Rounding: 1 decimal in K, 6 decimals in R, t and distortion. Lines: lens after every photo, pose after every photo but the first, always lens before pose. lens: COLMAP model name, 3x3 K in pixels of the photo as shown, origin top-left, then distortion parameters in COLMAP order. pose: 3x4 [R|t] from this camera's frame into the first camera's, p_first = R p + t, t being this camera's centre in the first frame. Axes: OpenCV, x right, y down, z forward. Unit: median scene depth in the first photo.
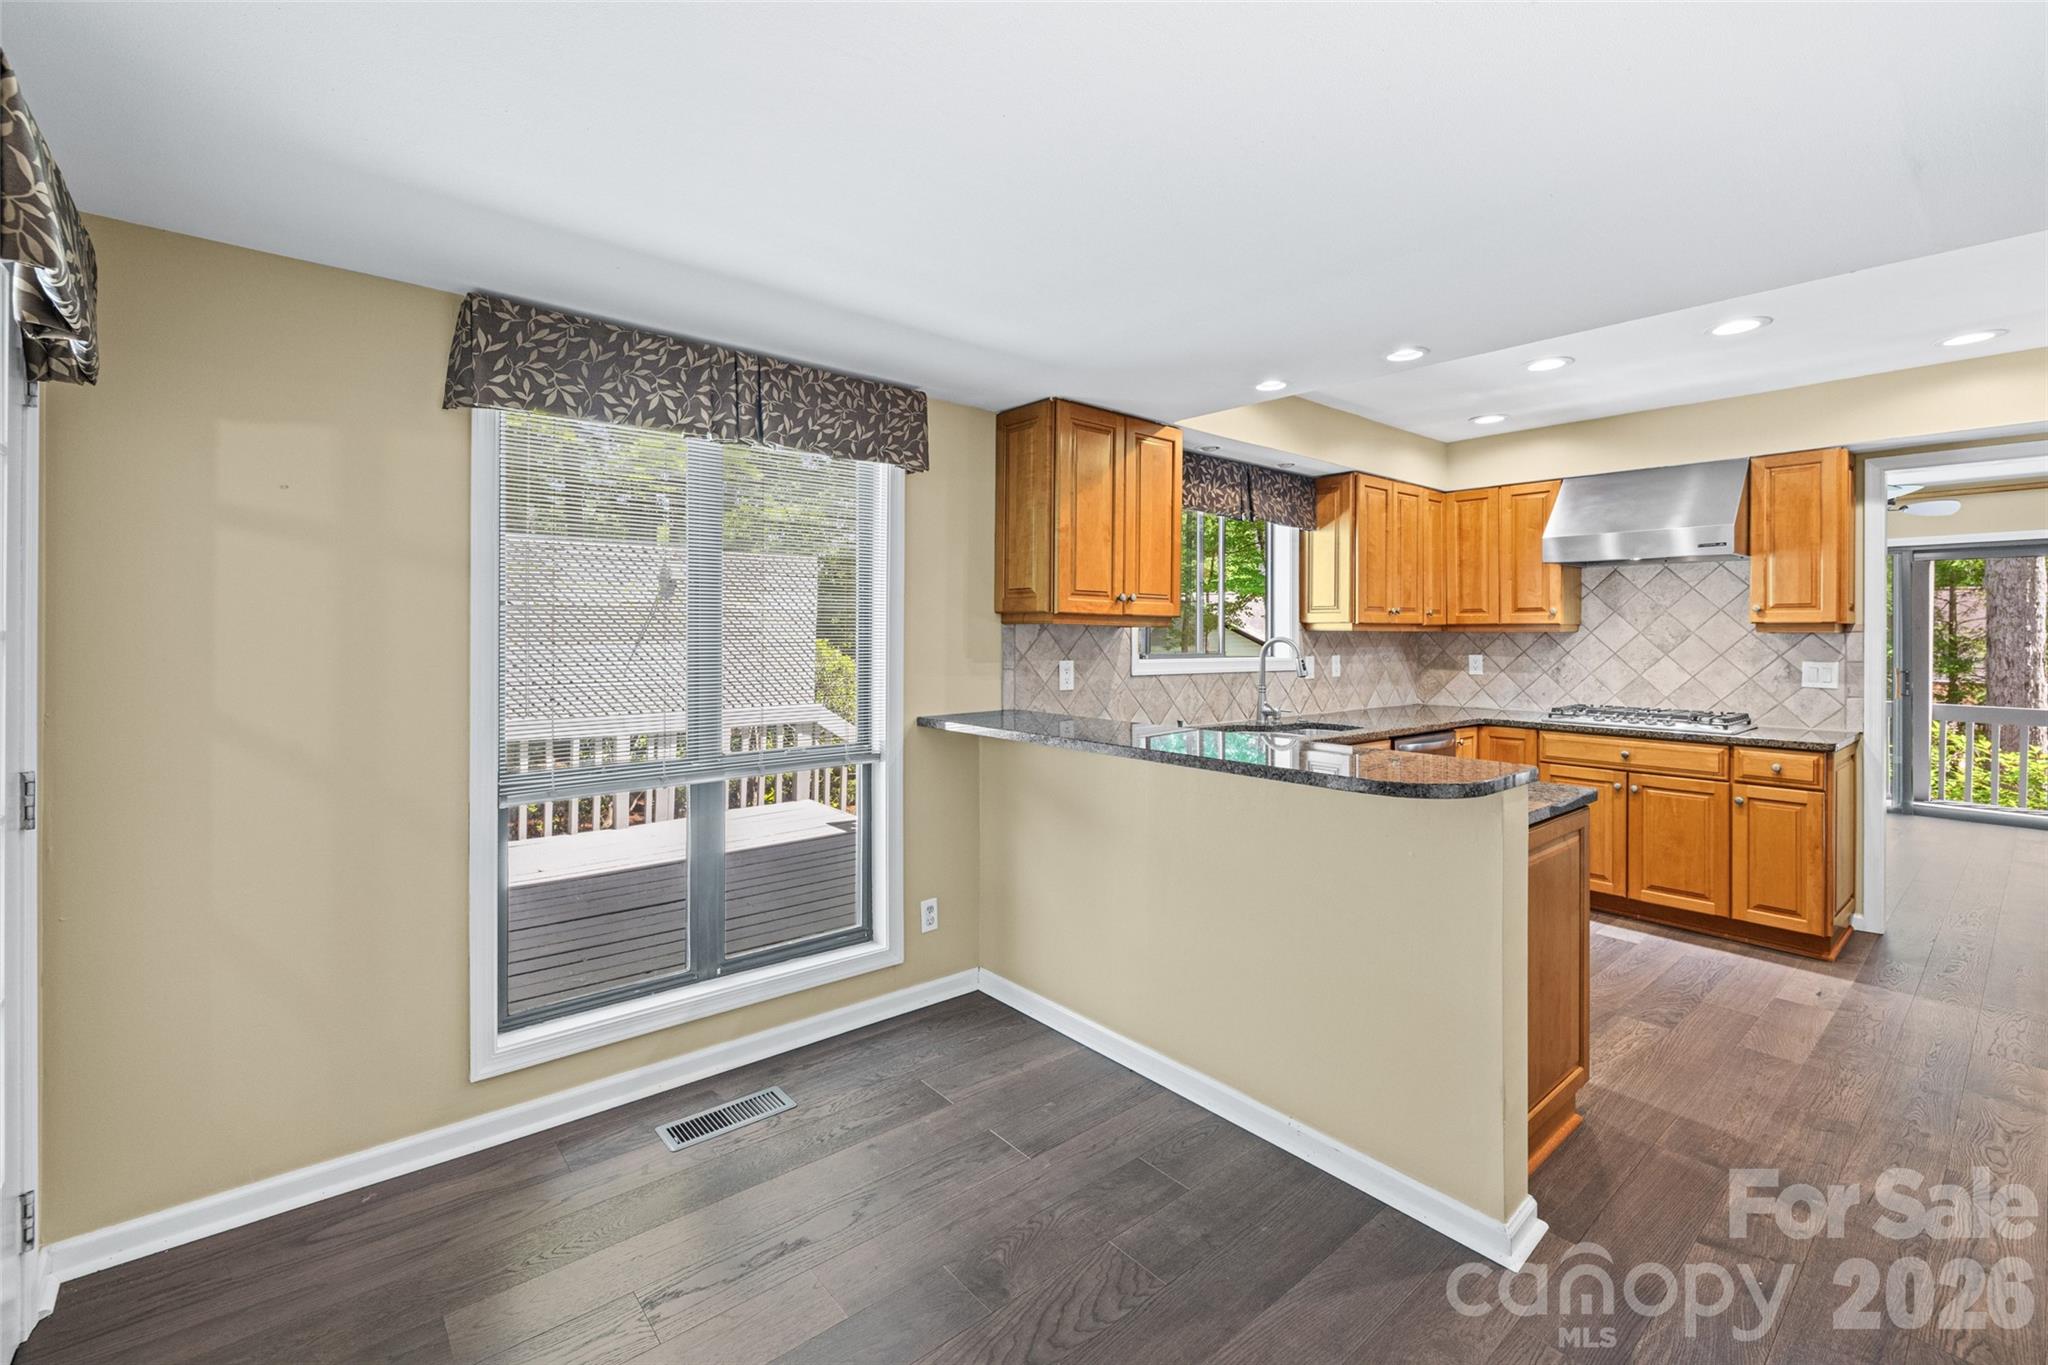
lens RADIAL K [[863.7, 0, 1031.2], [0, 863.7, 644.8], [0, 0, 1]] dist [-0.002639, 0.000051]
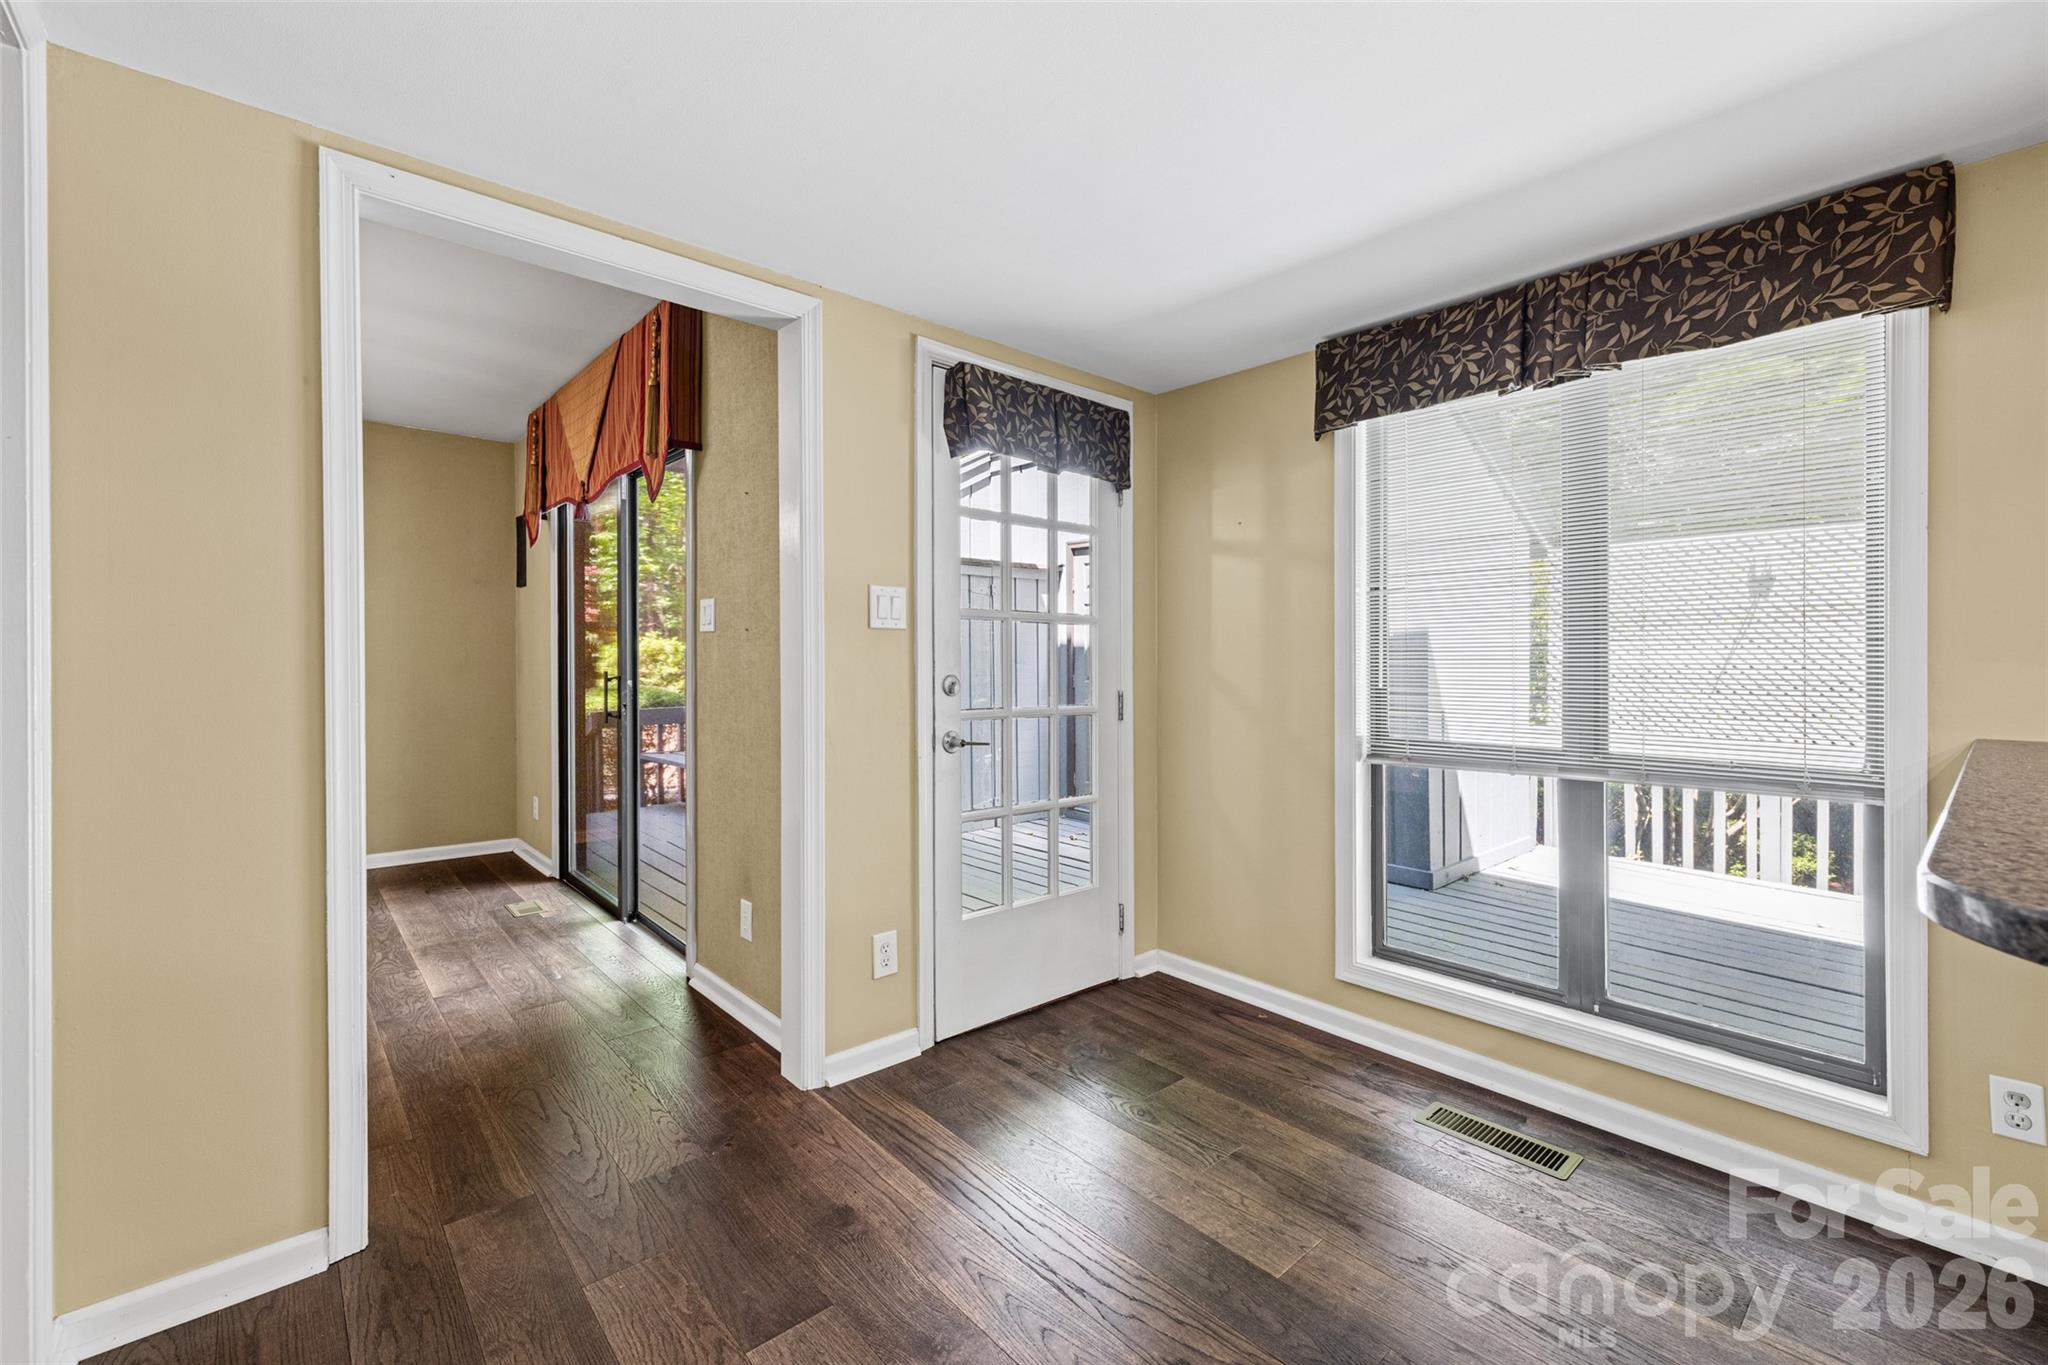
lens RADIAL K [[863.7, 0, 1026.7], [0, 863.7, 690.8], [0, 0, 1]] dist [-0.002639, 0.000051]
pose [[0.025494, 0.028230, -0.999276, 0.340097], [-0.020472, 0.999406, 0.027712, 0.040353], [0.999465, 0.019751, 0.026057, 0.305702]]
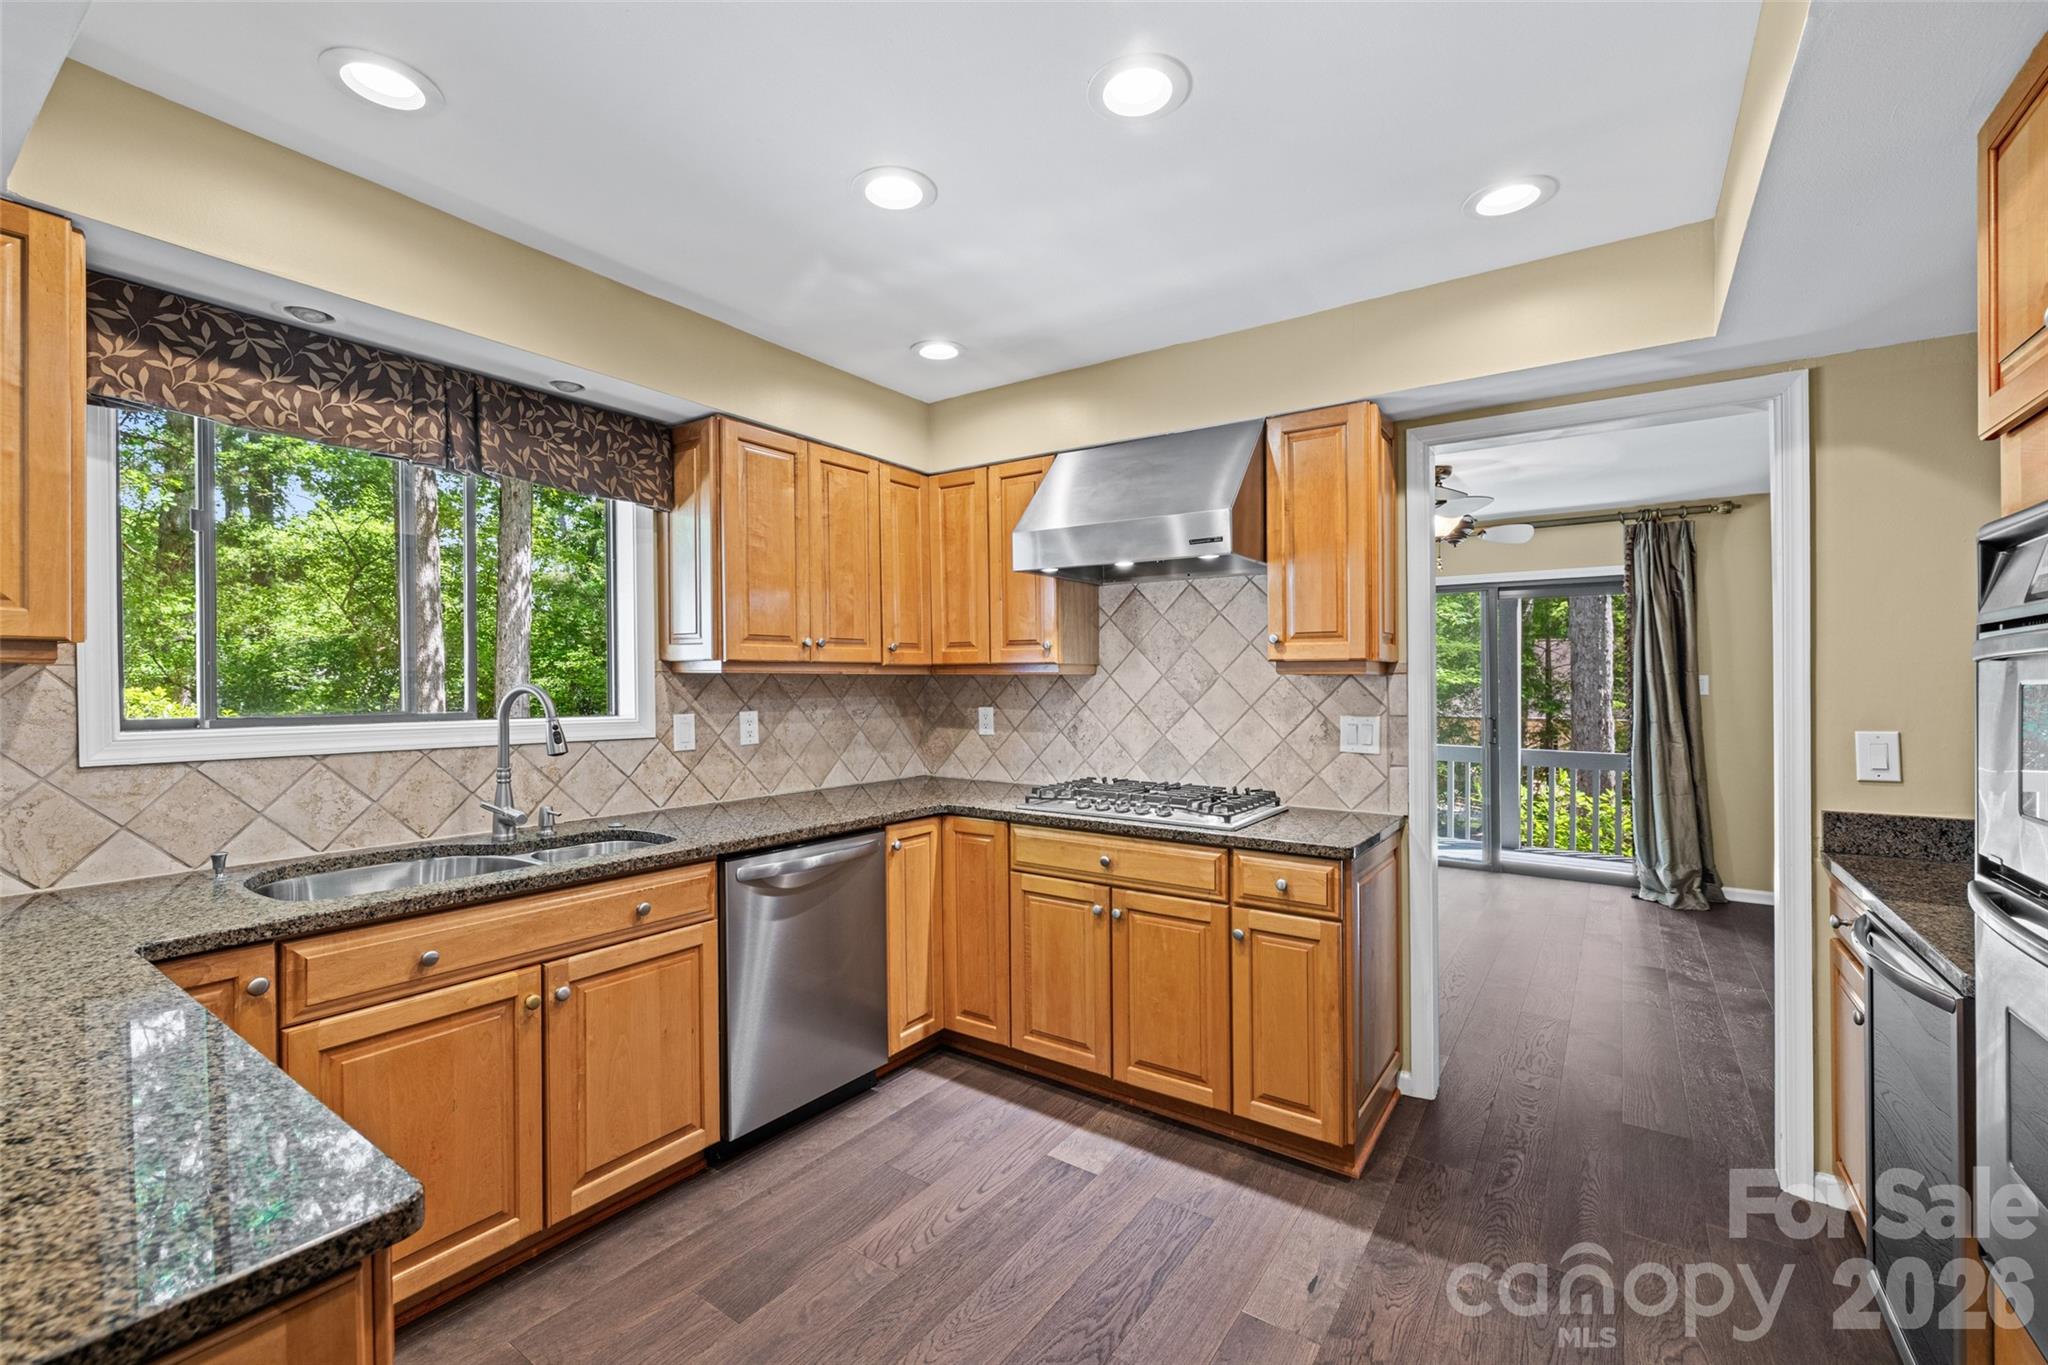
lens RADIAL K [[863.7, 0, 1018.7], [0, 863.7, 684.1], [0, 0, 1]] dist [-0.002639, 0.000051]
pose [[0.965619, -0.003724, 0.259934, 0.489684], [0.005843, 0.999956, -0.007377, -0.003045], [-0.259895, 0.008642, 0.965598, 0.411747]]
